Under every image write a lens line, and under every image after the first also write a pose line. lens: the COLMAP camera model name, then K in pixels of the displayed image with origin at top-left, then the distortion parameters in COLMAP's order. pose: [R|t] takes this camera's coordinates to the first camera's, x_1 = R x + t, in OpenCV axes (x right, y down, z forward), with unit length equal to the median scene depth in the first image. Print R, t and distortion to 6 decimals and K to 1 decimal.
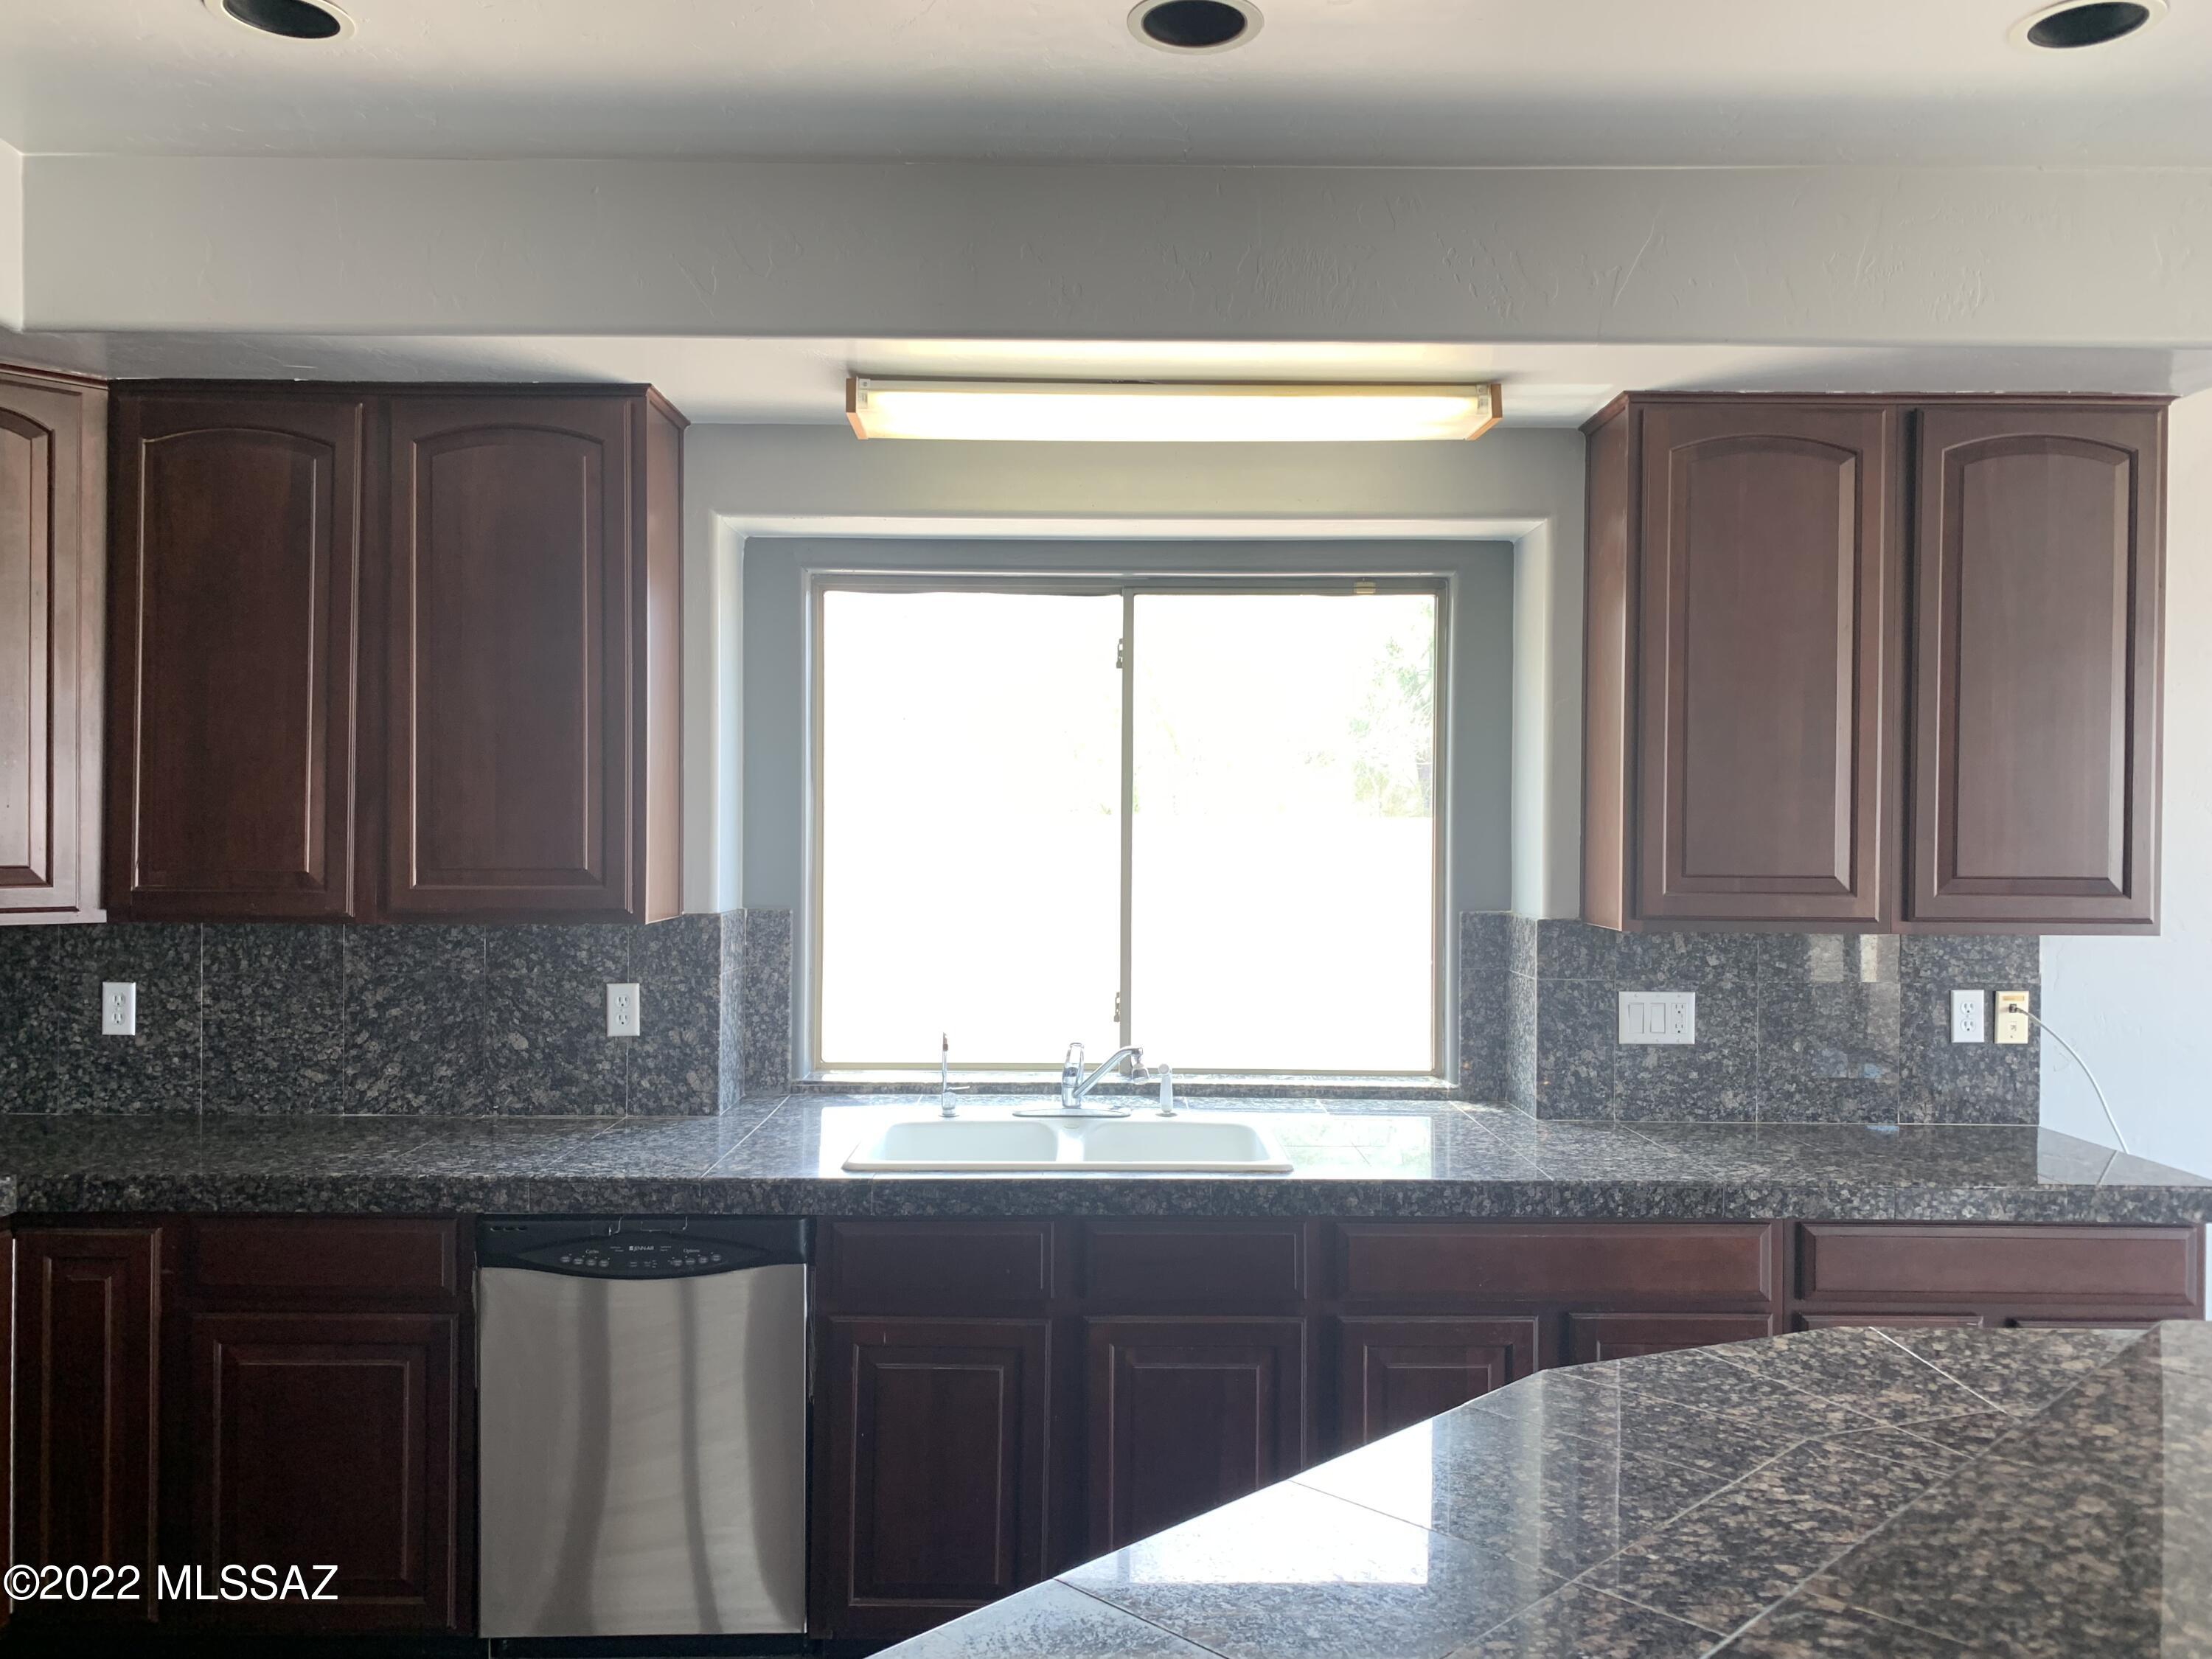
lens RADIAL K [[1692.3, 0, 1111.5], [0, 1692.3, 824.9], [0, 0, 1]] dist [0.026020, -0.032656]
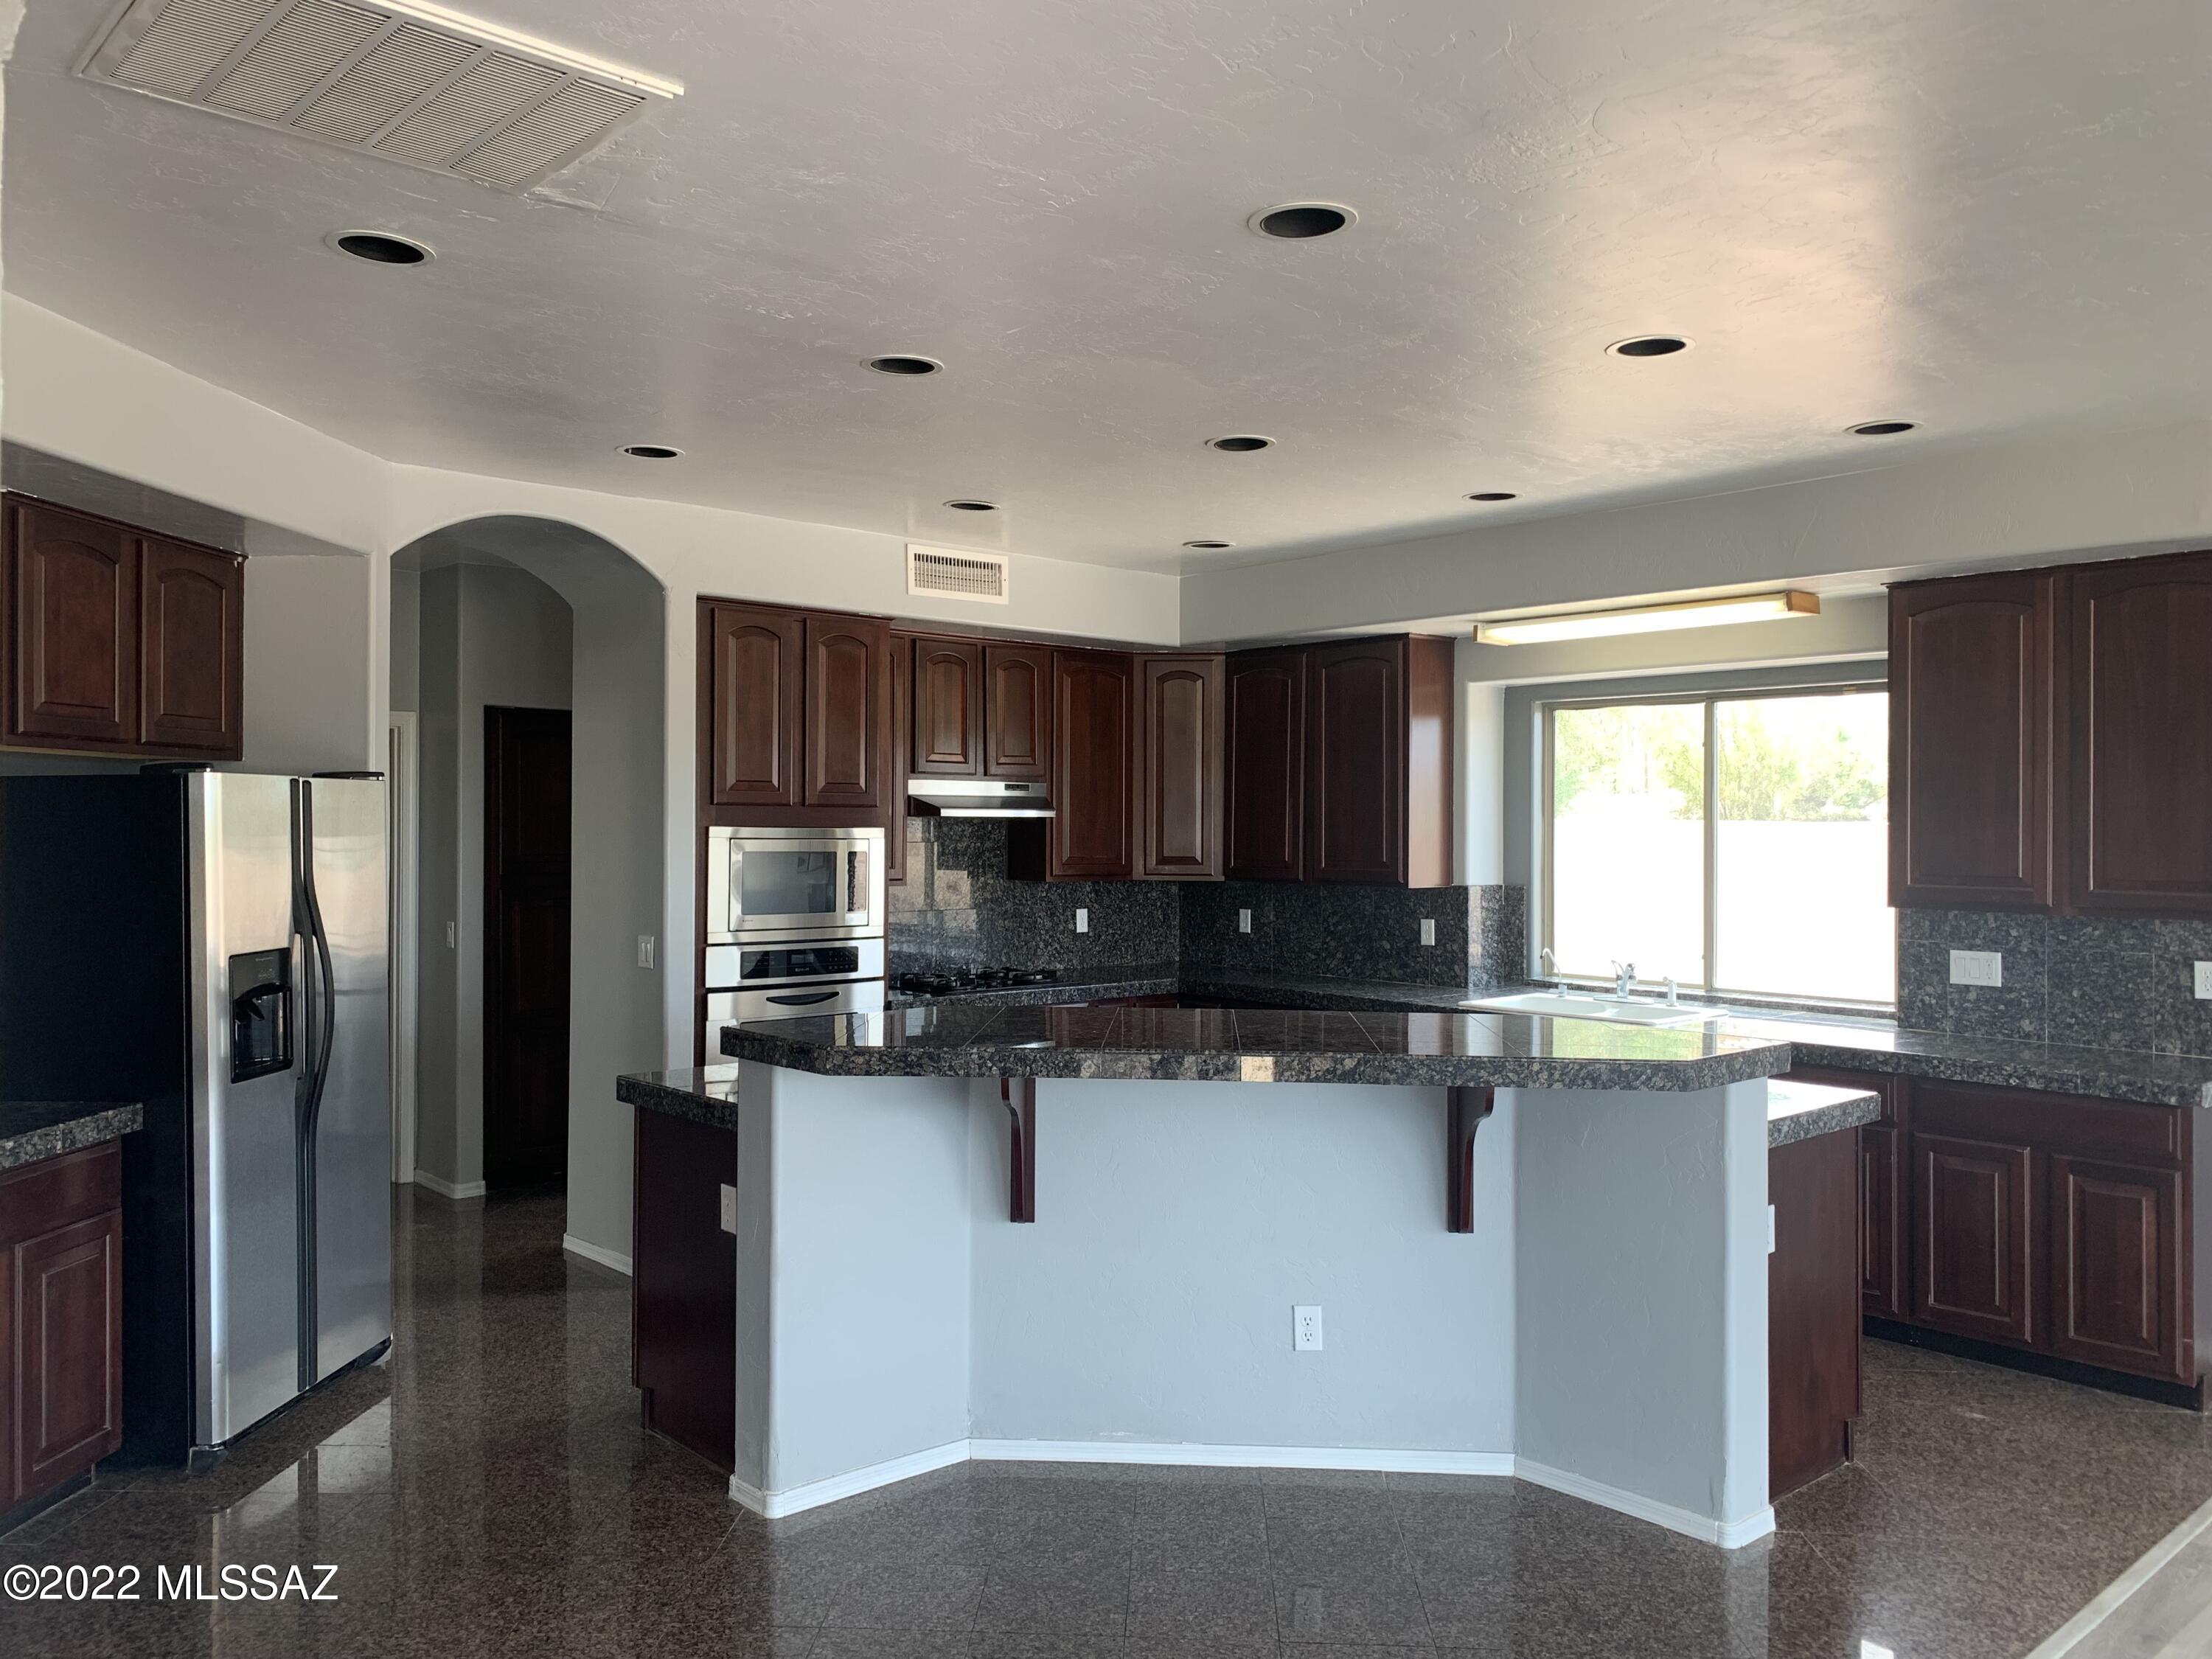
lens RADIAL K [[1692.3, 0, 1104.7], [0, 1692.3, 828.0], [0, 0, 1]] dist [0.026020, -0.032656]
pose [[0.658300, -0.002305, -0.752752, 0.960289], [-0.000170, 0.999995, -0.003211, -0.007979], [0.752755, 0.002242, 0.658297, -0.604922]]
